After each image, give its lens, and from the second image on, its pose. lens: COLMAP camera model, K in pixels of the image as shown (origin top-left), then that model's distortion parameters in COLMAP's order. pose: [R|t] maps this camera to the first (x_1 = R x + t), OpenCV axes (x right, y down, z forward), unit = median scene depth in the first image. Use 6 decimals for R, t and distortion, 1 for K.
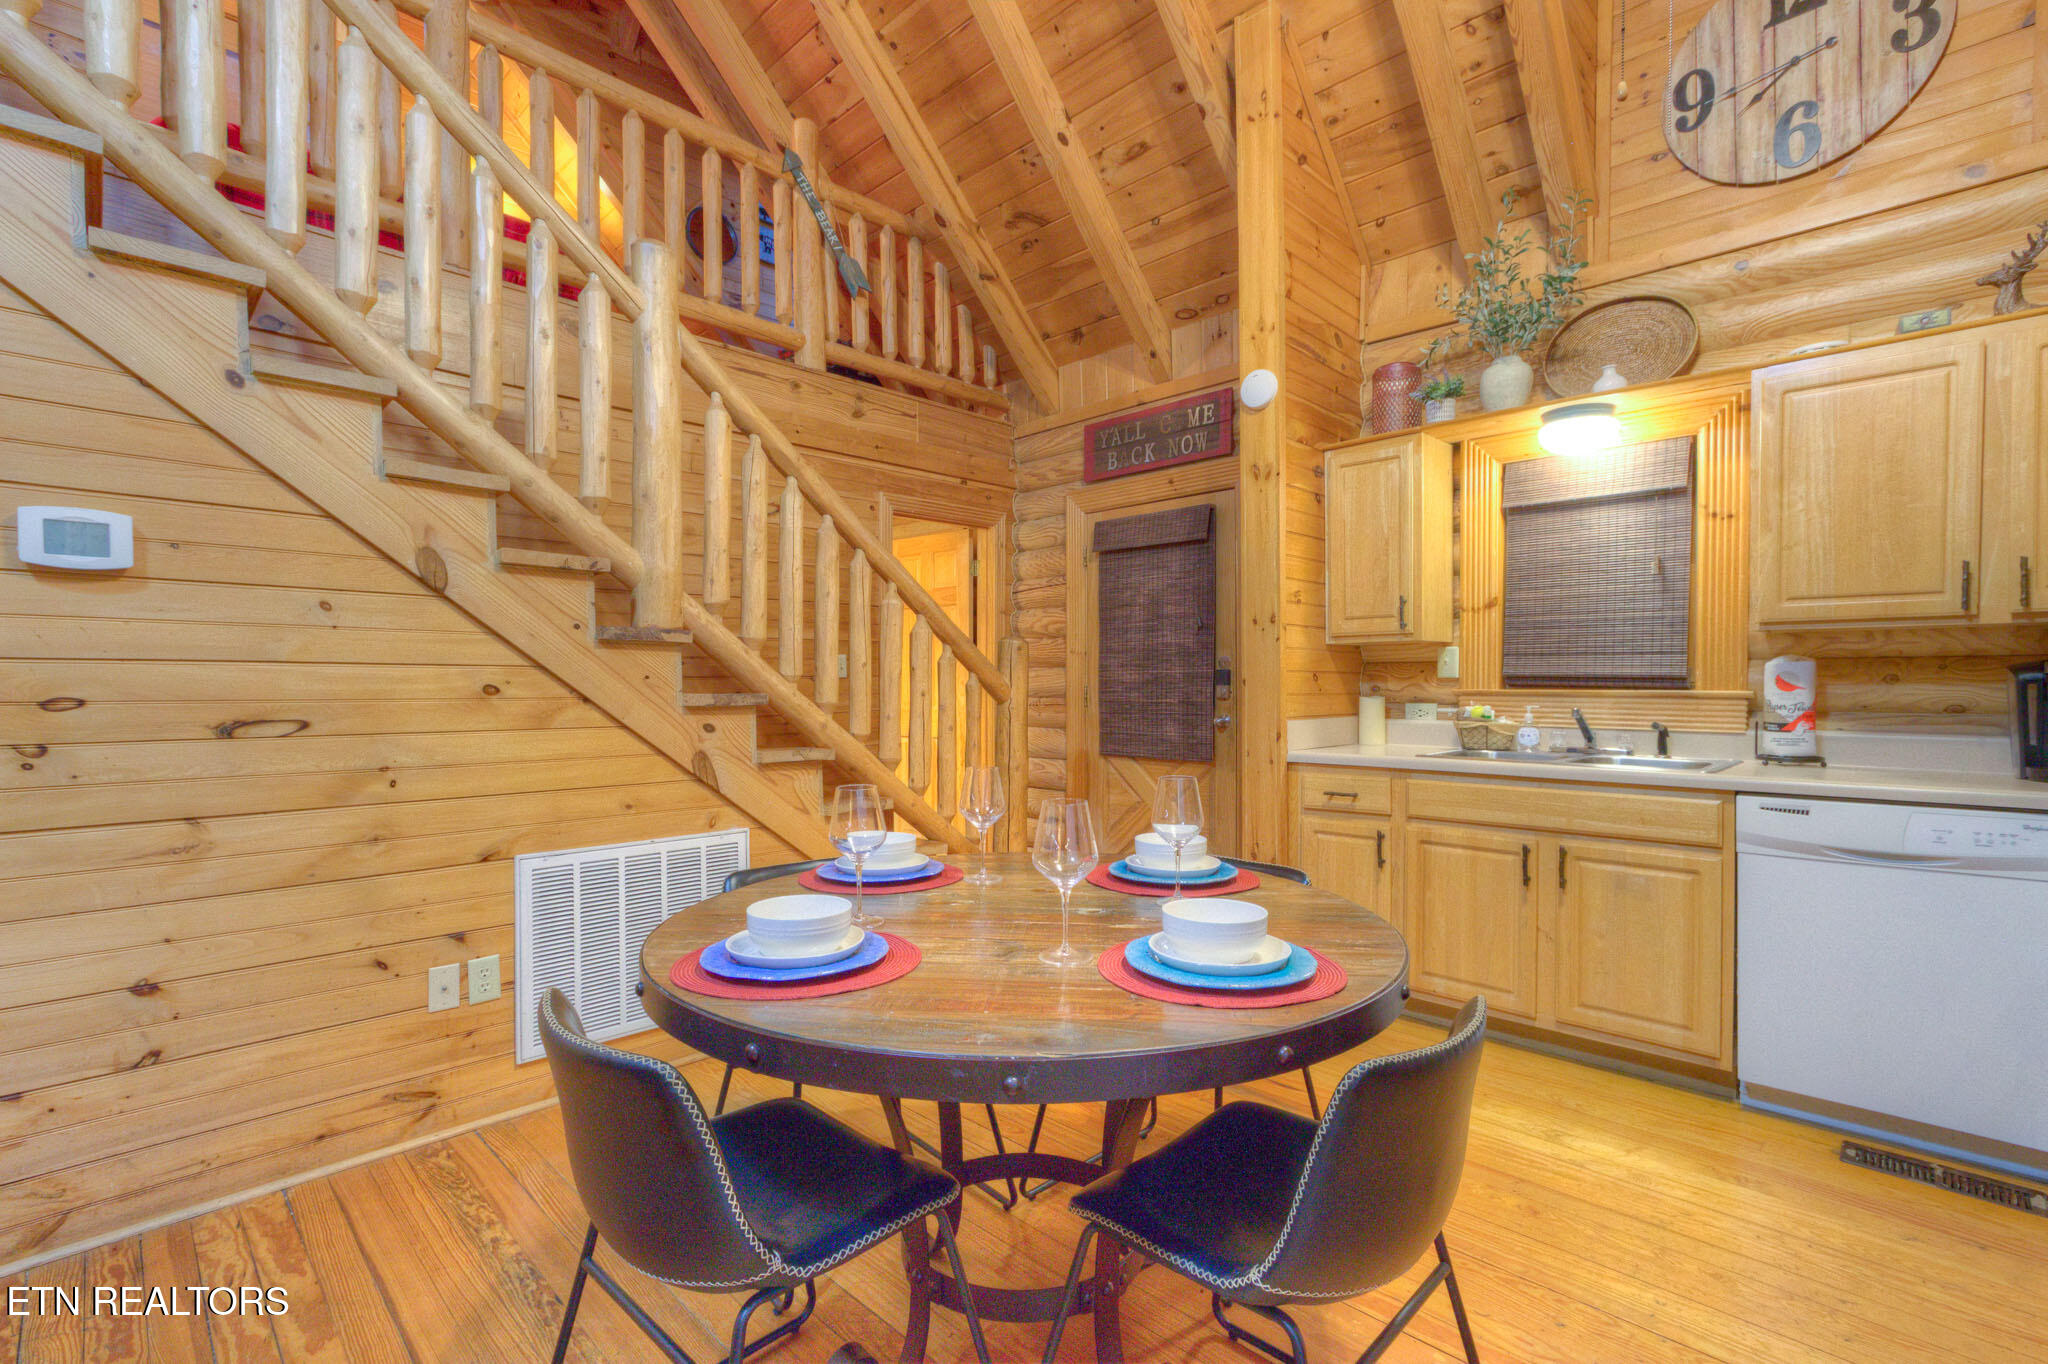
lens RADIAL K [[930.4, 0, 1026.4], [0, 930.4, 694.8], [0, 0, 1]] dist [-0.002683, 0.003942]
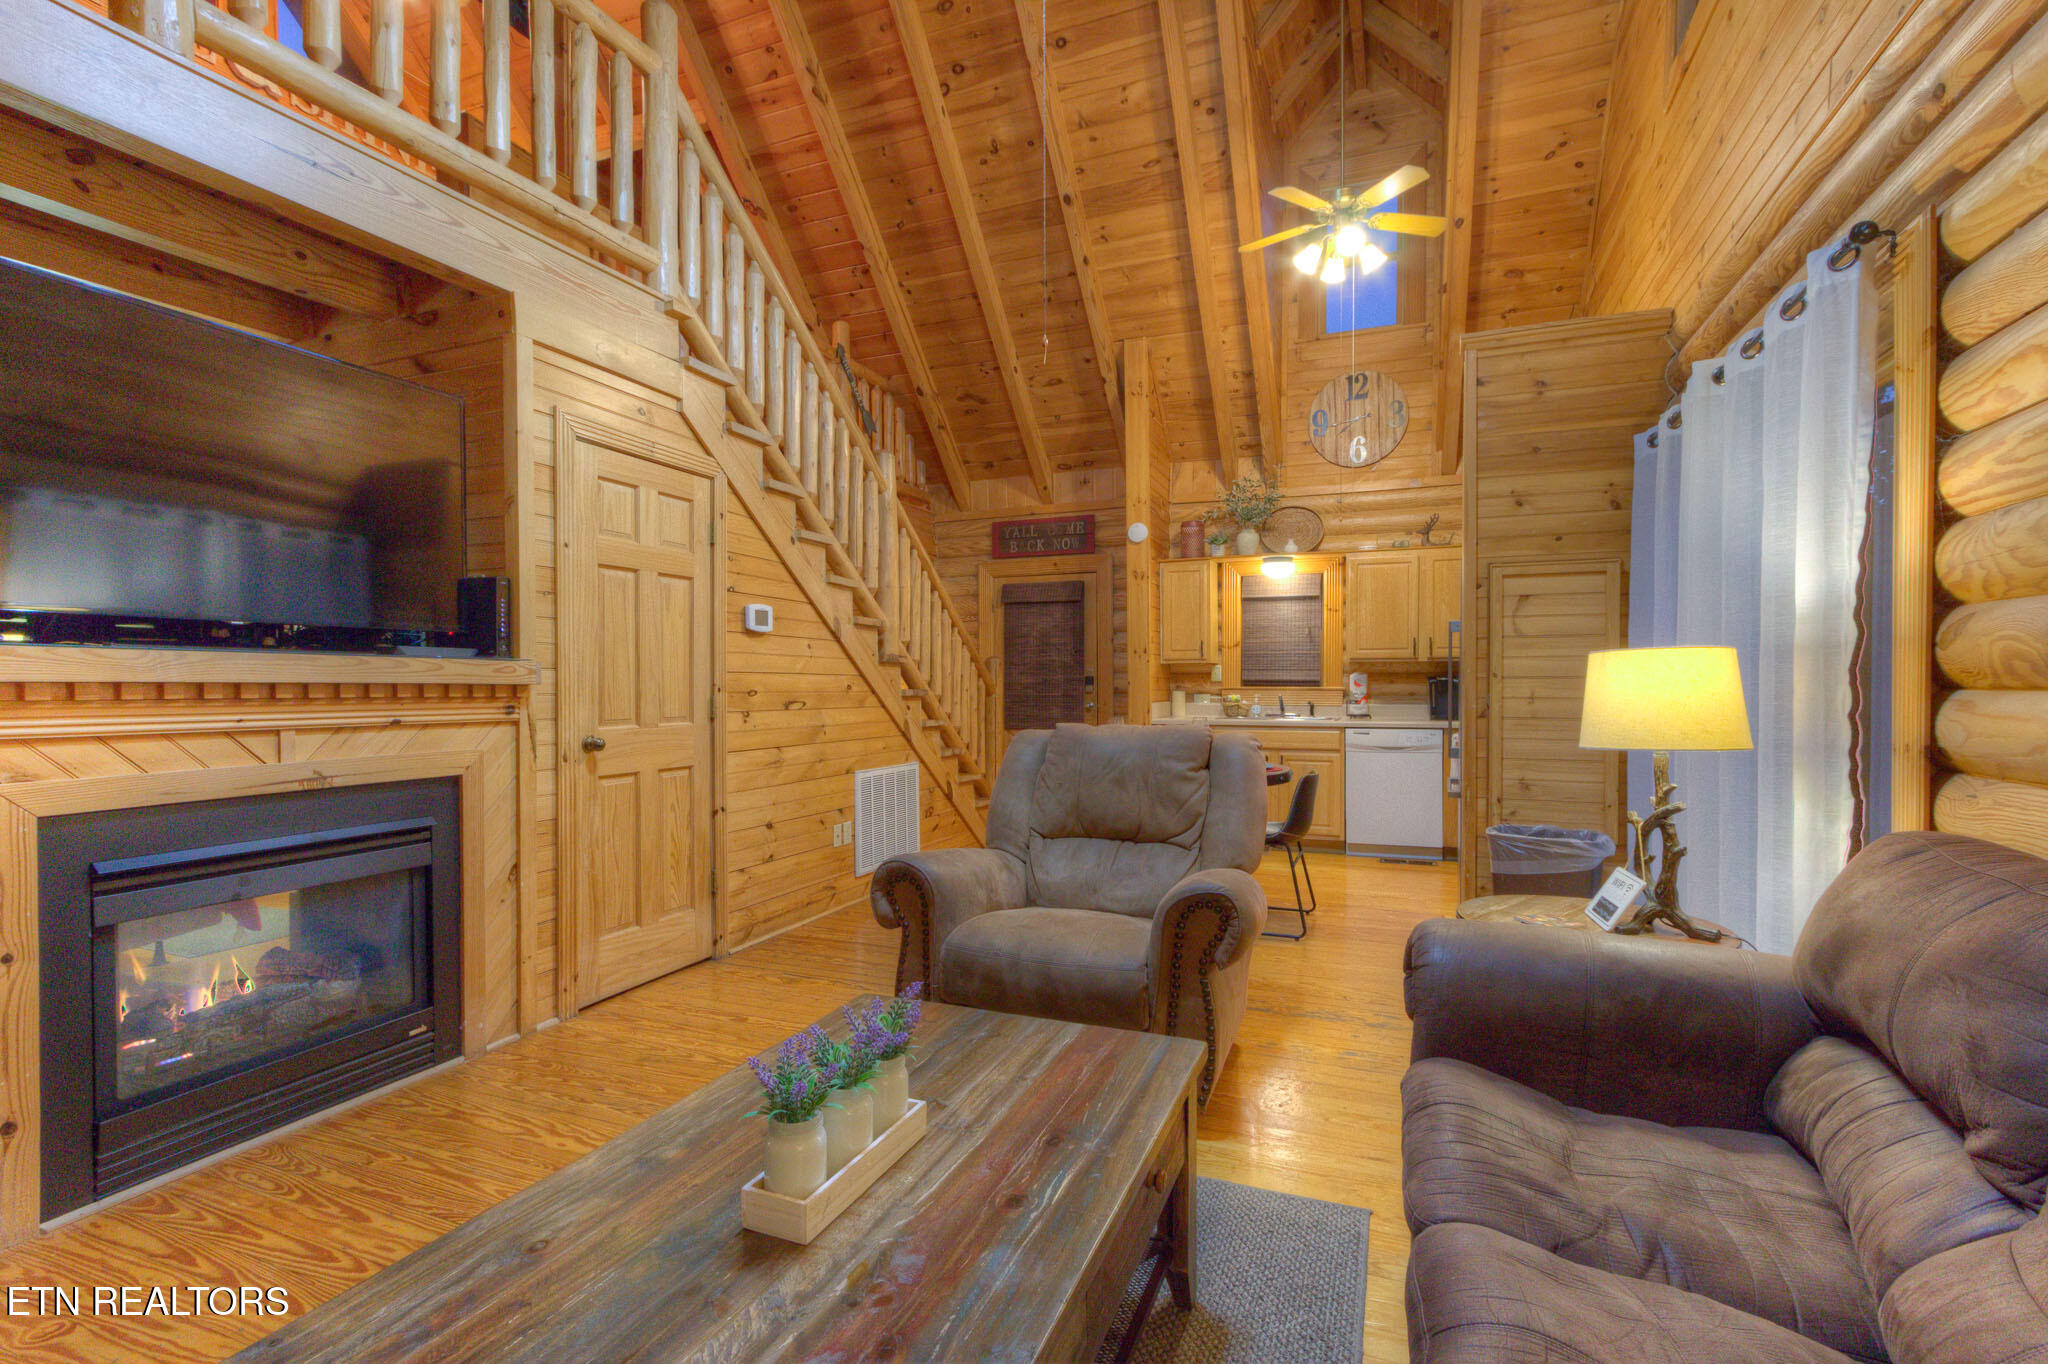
lens RADIAL K [[931.4, 0, 1028.5], [0, 931.4, 695.6], [0, 0, 1]] dist [-0.007027, 0.003952]
pose [[0.923281, -0.005411, 0.384087, -0.773753], [0.006012, 0.999982, -0.000363, 0.012428], [-0.384078, 0.002644, 0.923297, -0.773034]]
